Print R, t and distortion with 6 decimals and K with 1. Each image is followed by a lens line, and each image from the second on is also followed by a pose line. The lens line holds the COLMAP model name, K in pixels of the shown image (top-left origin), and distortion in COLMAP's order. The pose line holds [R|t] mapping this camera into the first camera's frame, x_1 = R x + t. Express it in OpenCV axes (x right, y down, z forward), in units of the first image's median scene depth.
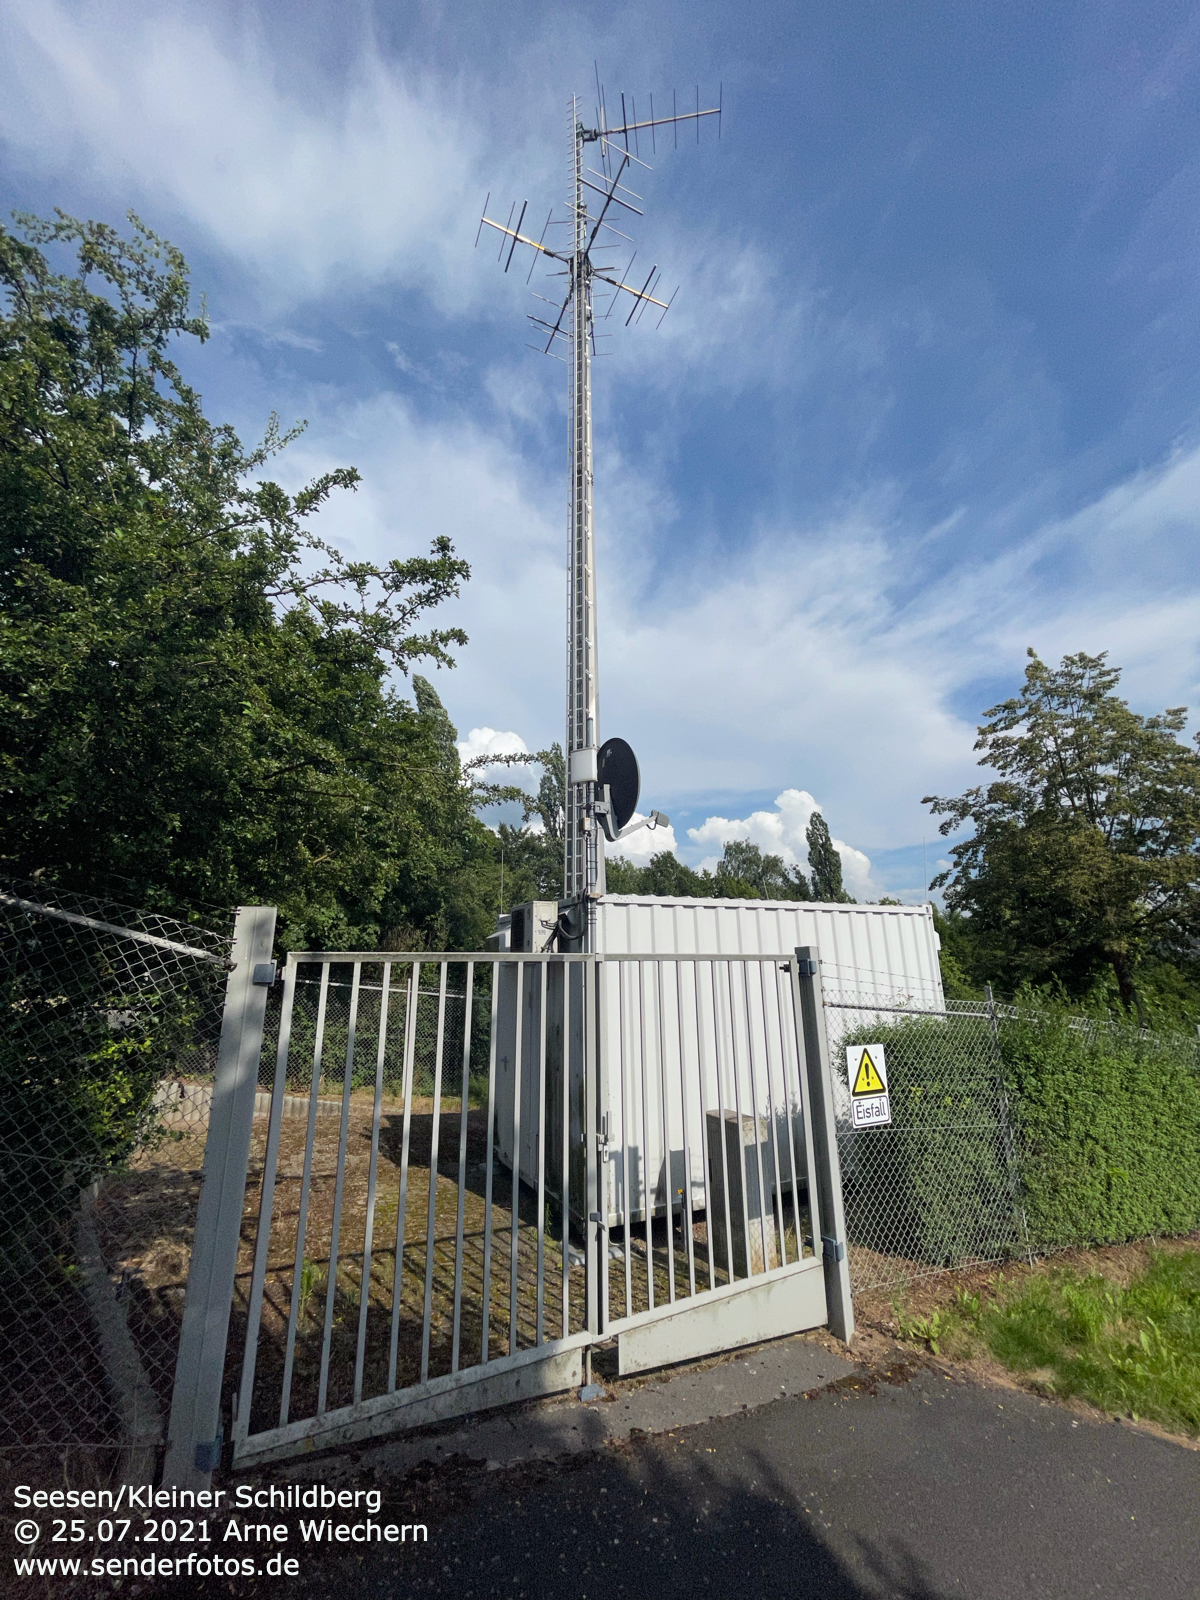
lens RADIAL K [[665.1, 0, 600.0], [0, 665.1, 800.0], [0, 0, 1]] dist [-0.011039, -0.000045]
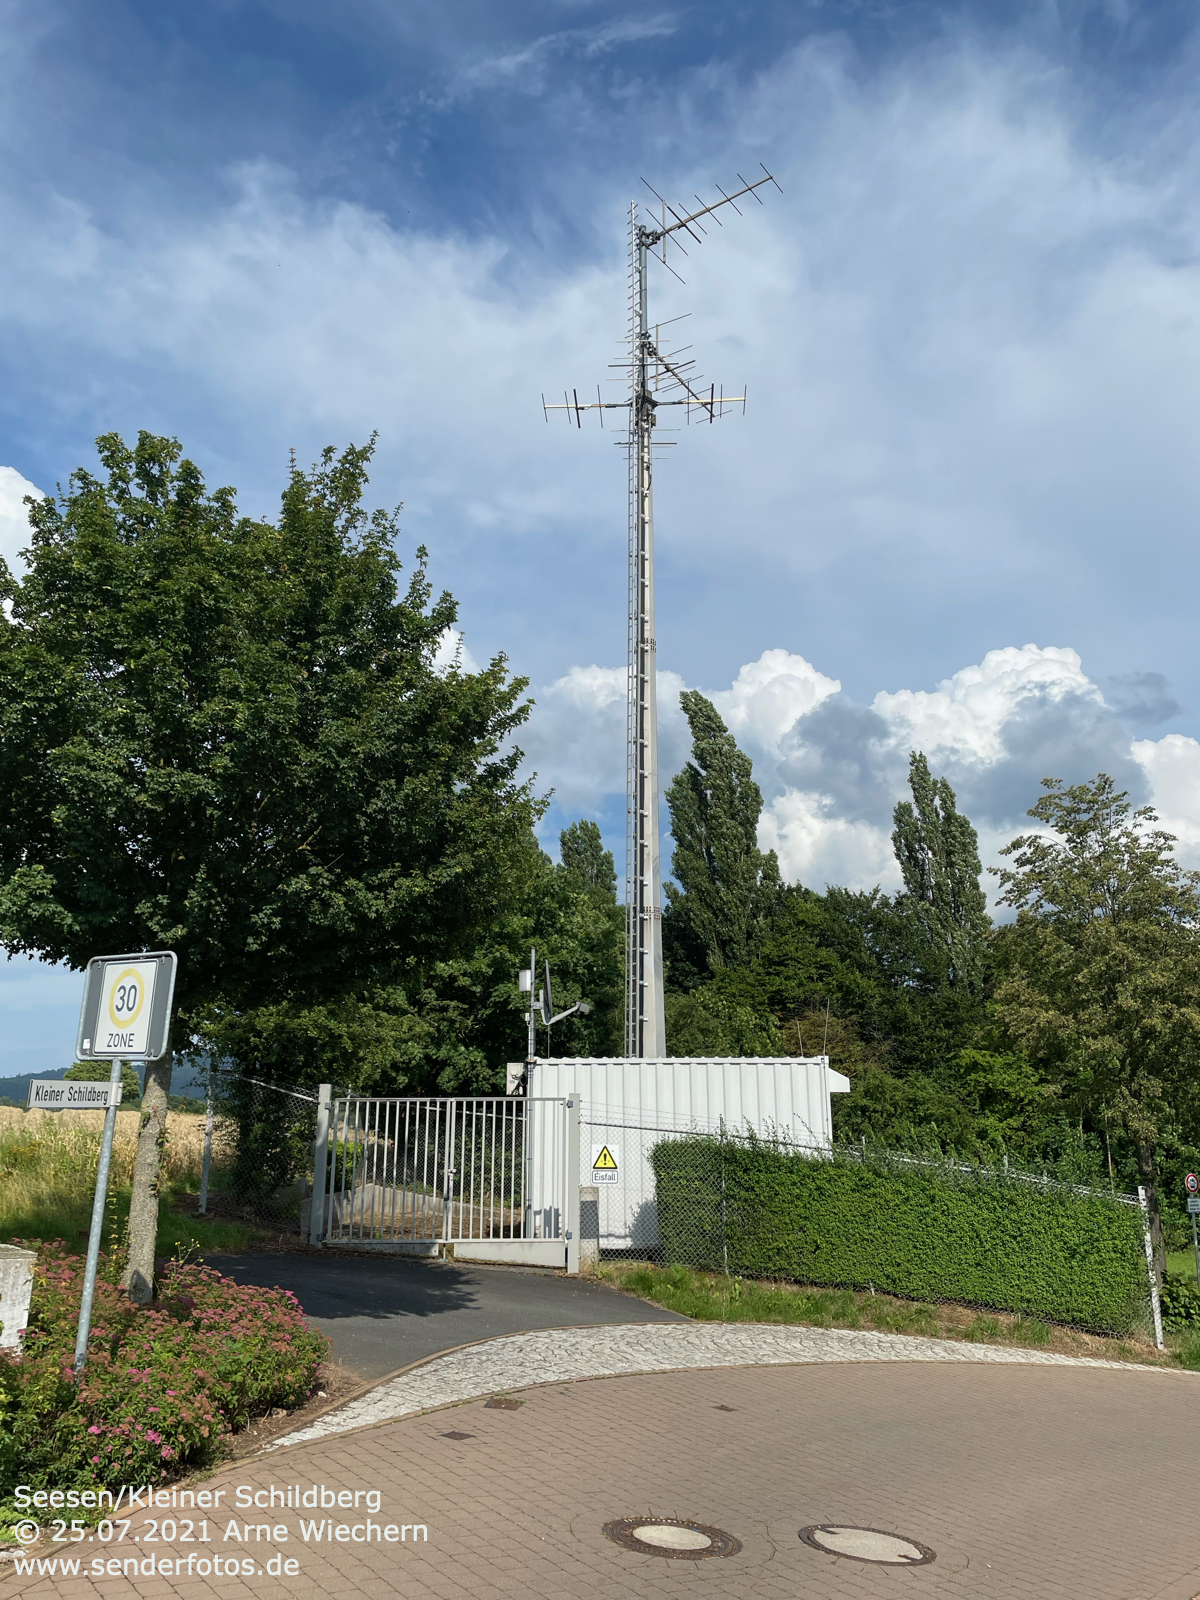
lens RADIAL K [[1175.7, 0, 600.0], [0, 1175.7, 800.0], [0, 0, 1]] dist [0.003609, -0.089682]
pose [[0.892586, -0.110499, -0.437126, 0.295087], [0.110464, 0.993551, -0.025596, -0.080926], [0.437135, -0.025440, 0.899036, -0.307017]]
